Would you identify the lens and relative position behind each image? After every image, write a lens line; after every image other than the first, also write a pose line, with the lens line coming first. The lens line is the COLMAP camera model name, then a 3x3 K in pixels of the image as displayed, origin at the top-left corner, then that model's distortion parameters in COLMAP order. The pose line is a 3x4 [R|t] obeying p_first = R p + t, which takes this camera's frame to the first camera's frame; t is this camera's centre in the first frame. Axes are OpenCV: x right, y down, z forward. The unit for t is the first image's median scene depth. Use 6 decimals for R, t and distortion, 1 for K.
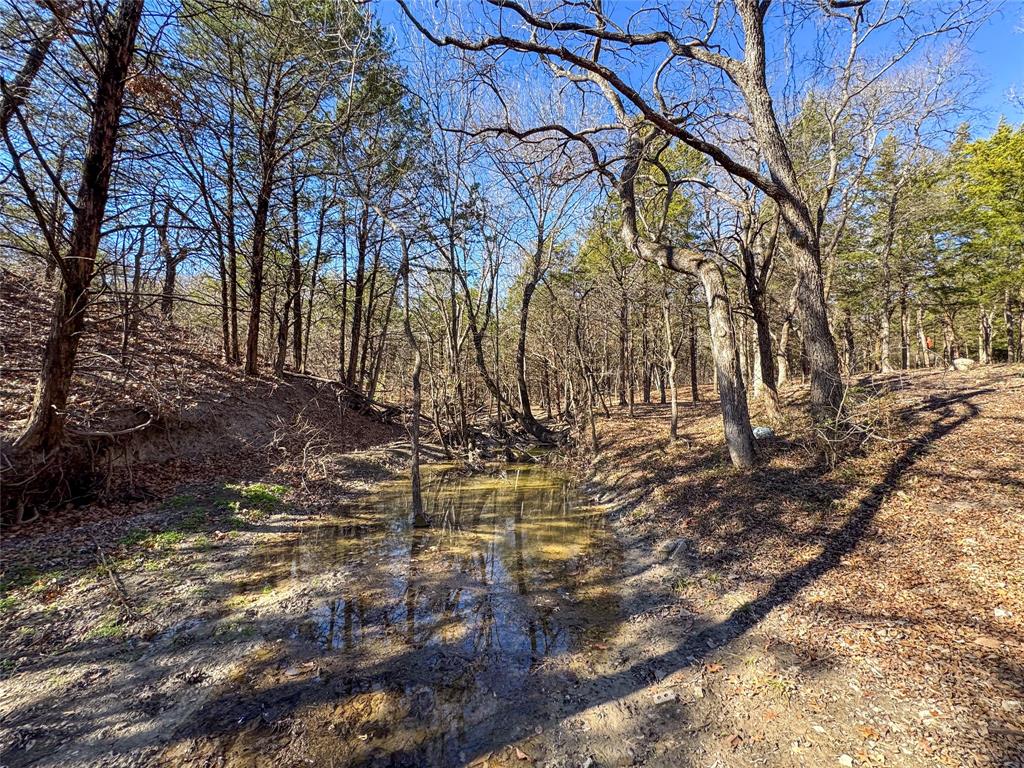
lens RADIAL K [[410.5, 0, 511.5], [0, 410.5, 385.9], [0, 0, 1]] dist [-0.000214, 0.000493]
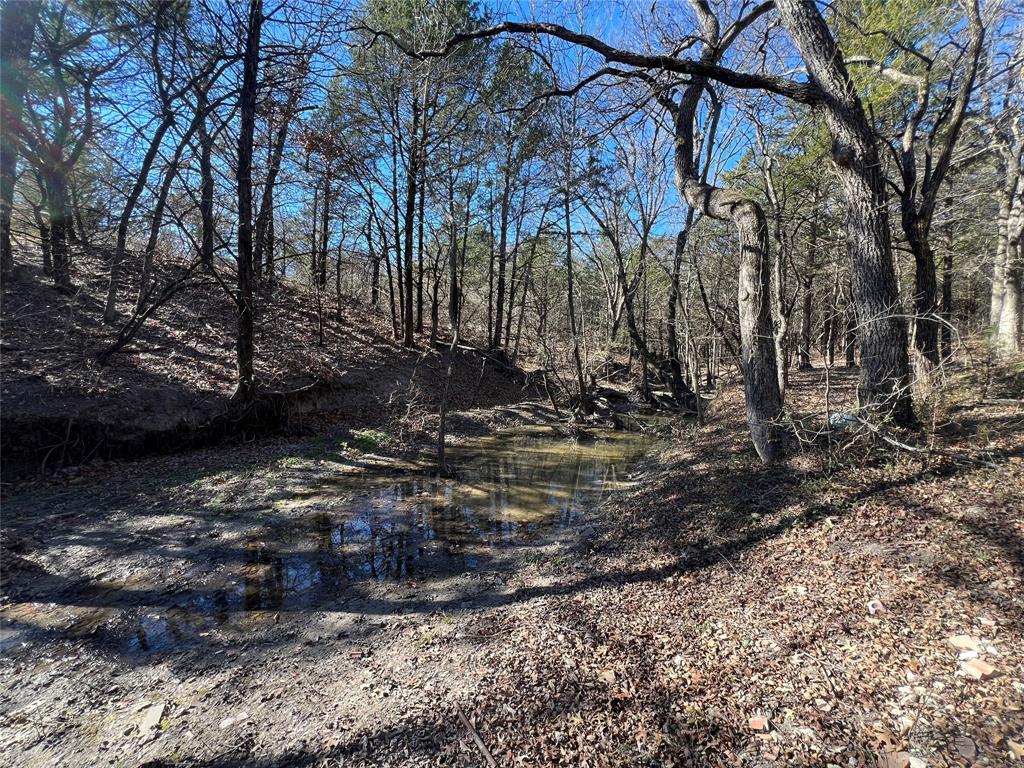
lens RADIAL K [[413.6, 0, 509.7], [0, 413.6, 384.6], [0, 0, 1]] dist [0.001036, 0.000472]
pose [[0.862621, 0.028026, -0.505074, 0.792011], [0.024516, 0.994975, 0.097081, -0.067168], [0.505256, -0.096126, 0.857599, 0.083449]]
